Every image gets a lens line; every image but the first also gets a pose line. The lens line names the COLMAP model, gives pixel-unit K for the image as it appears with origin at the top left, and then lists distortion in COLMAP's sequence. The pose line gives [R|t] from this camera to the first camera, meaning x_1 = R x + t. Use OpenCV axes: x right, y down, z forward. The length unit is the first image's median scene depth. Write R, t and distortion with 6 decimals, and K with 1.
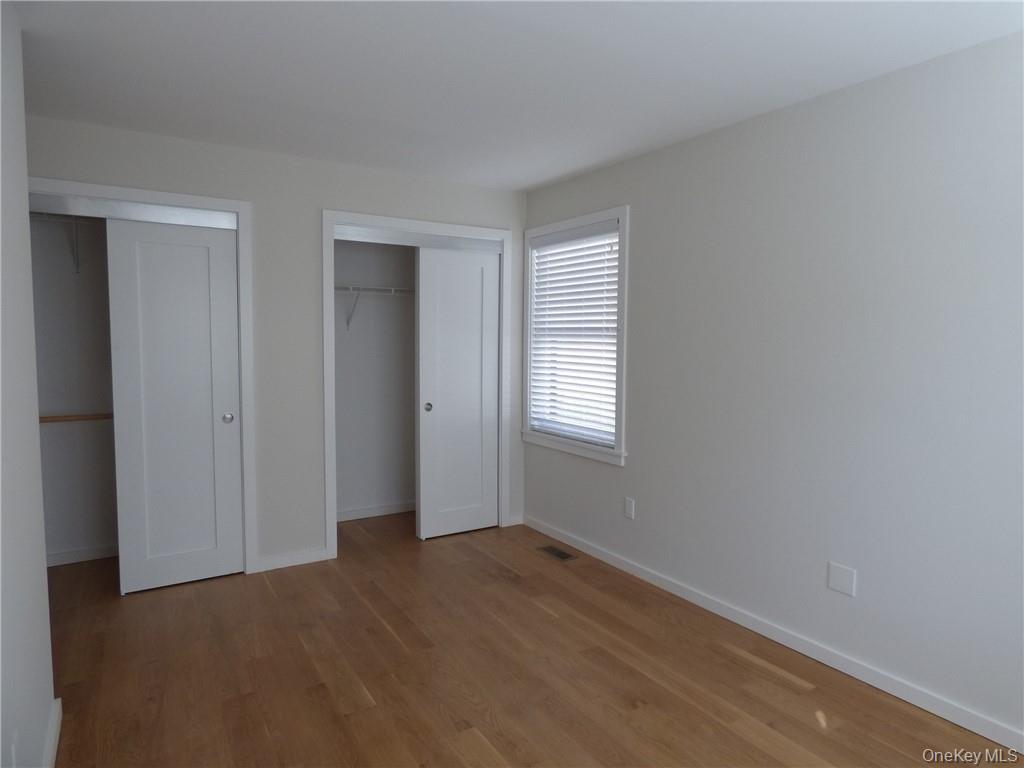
lens RADIAL K [[628.4, 0, 516.7], [0, 628.4, 382.8], [0, 0, 1]] dist [-0.000740, -0.002731]
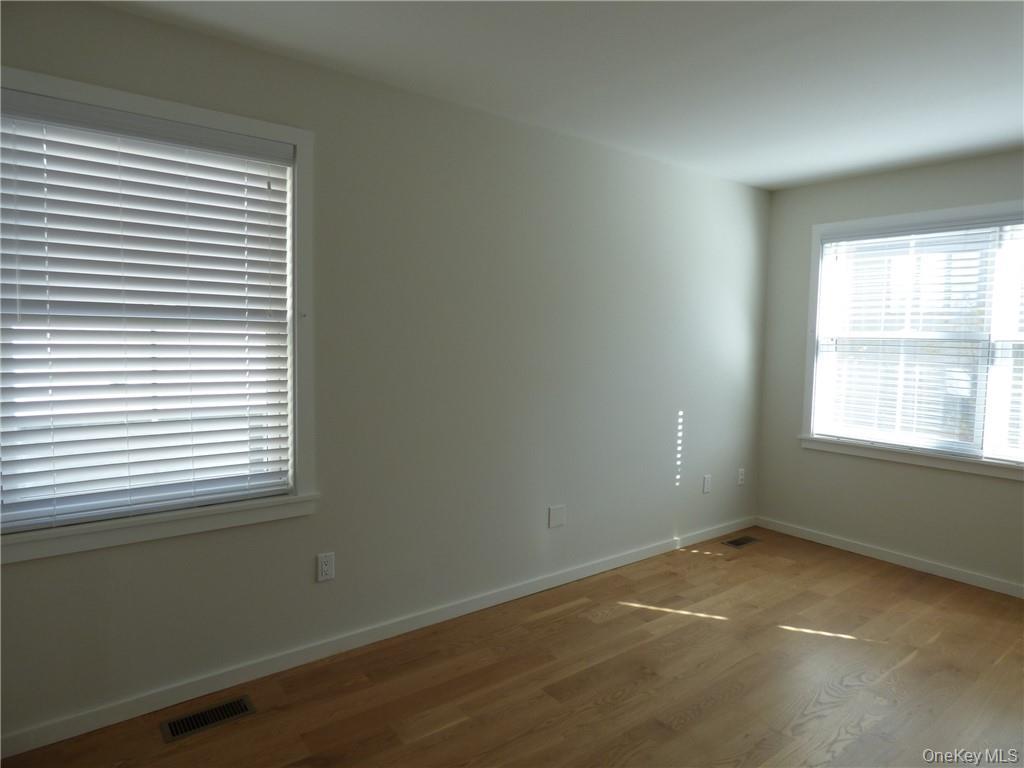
lens RADIAL K [[628.4, 0, 516.7], [0, 628.4, 382.8], [0, 0, 1]] dist [-0.000740, -0.002731]
pose [[-0.096695, -0.084400, 0.991729, -0.581458], [0.051521, 0.994638, 0.089671, -0.067455], [-0.993980, 0.059766, -0.091828, 0.919731]]
